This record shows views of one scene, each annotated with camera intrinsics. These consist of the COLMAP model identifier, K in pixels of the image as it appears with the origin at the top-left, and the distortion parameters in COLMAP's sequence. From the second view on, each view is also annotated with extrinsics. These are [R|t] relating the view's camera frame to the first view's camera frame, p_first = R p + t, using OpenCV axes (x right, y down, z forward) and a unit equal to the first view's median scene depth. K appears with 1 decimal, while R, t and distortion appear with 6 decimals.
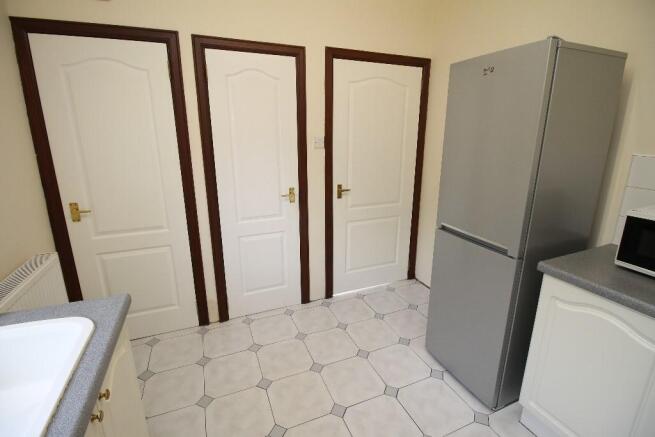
lens RADIAL K [[301.3, 0, 324.8], [0, 301.3, 212.6], [0, 0, 1]] dist [-0.000898, -0.011082]
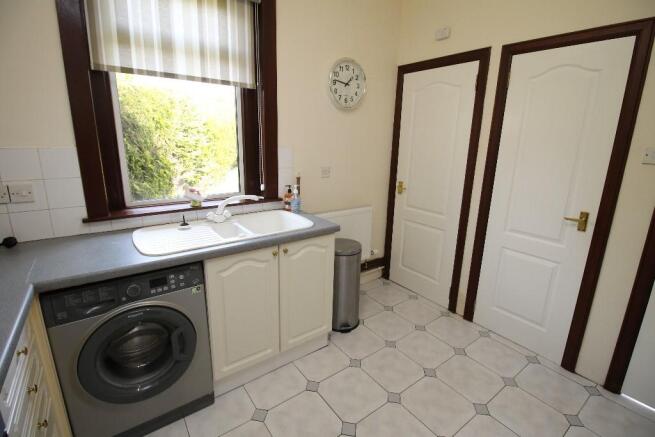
lens RADIAL K [[306.1, 0, 327.1], [0, 306.1, 211.2], [0, 0, 1]] dist [-0.001675, -0.012524]
pose [[0.242941, 0.237985, -0.940395, 0.469377], [-0.260673, 0.949796, 0.173022, -0.049938], [0.934360, 0.203101, 0.292781, 0.184848]]
